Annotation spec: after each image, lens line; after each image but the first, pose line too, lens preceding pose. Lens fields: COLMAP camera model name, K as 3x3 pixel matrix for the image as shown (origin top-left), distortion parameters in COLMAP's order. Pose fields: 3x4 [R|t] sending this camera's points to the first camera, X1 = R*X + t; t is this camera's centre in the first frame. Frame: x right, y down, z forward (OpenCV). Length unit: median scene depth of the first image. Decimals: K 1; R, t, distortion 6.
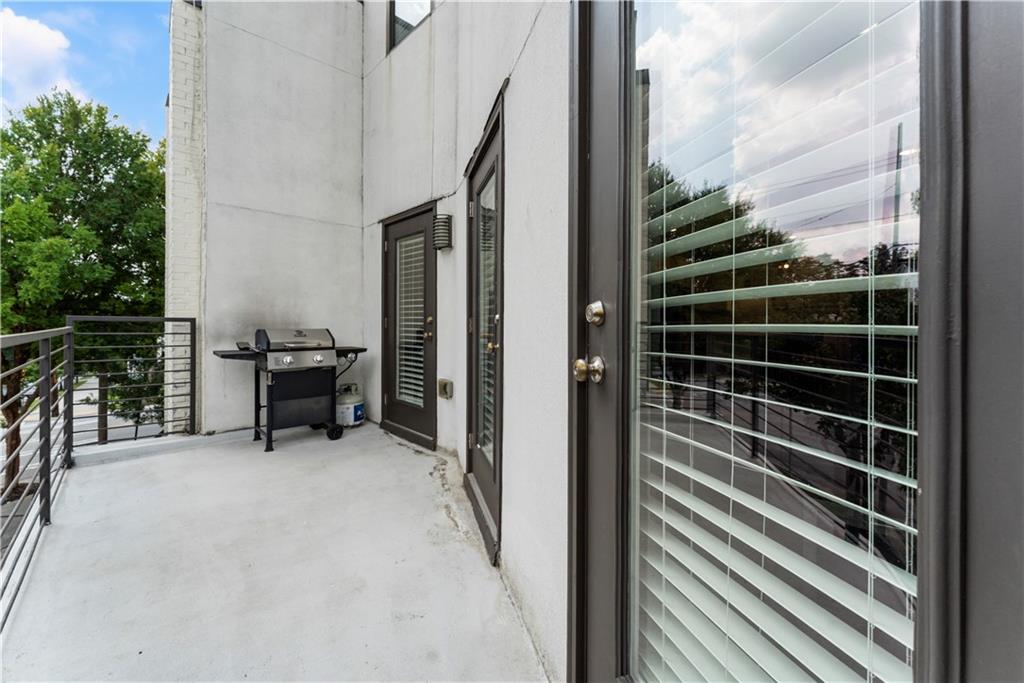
lens RADIAL K [[415.3, 0, 512.4], [0, 415.3, 327.7], [0, 0, 1]] dist [0.000537, -0.000071]
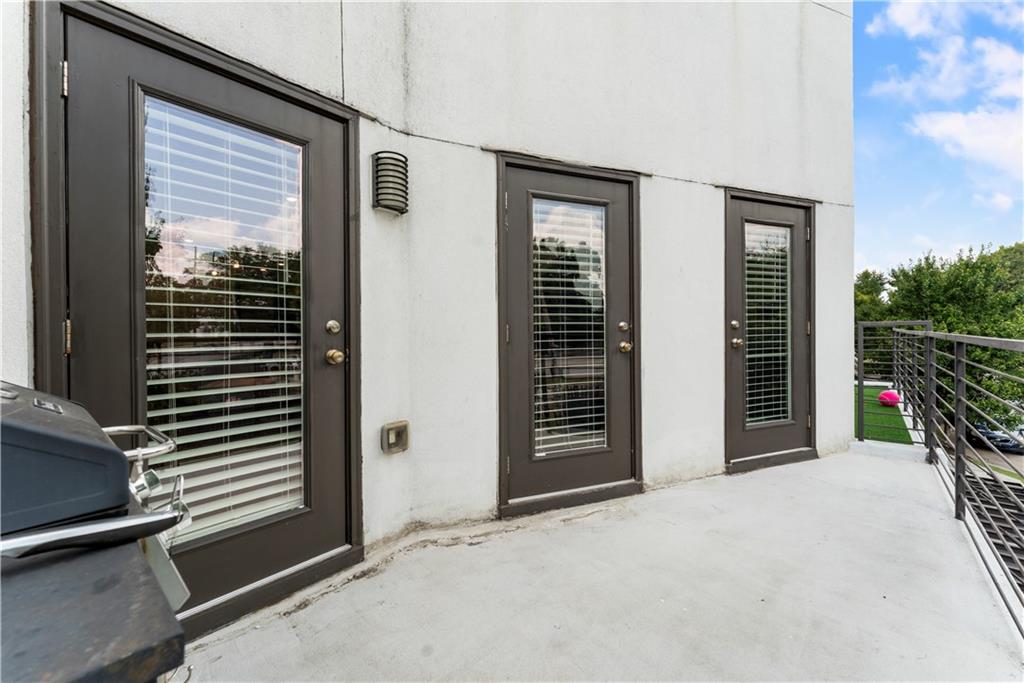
lens RADIAL K [[415.3, 0, 512.4], [0, 415.3, 327.7], [0, 0, 1]] dist [0.000537, -0.000071]
pose [[-0.127504, -0.002880, 0.991834, -0.832451], [0.012619, 0.999910, 0.004525, -0.017309], [-0.991758, 0.013093, -0.127456, 0.940208]]
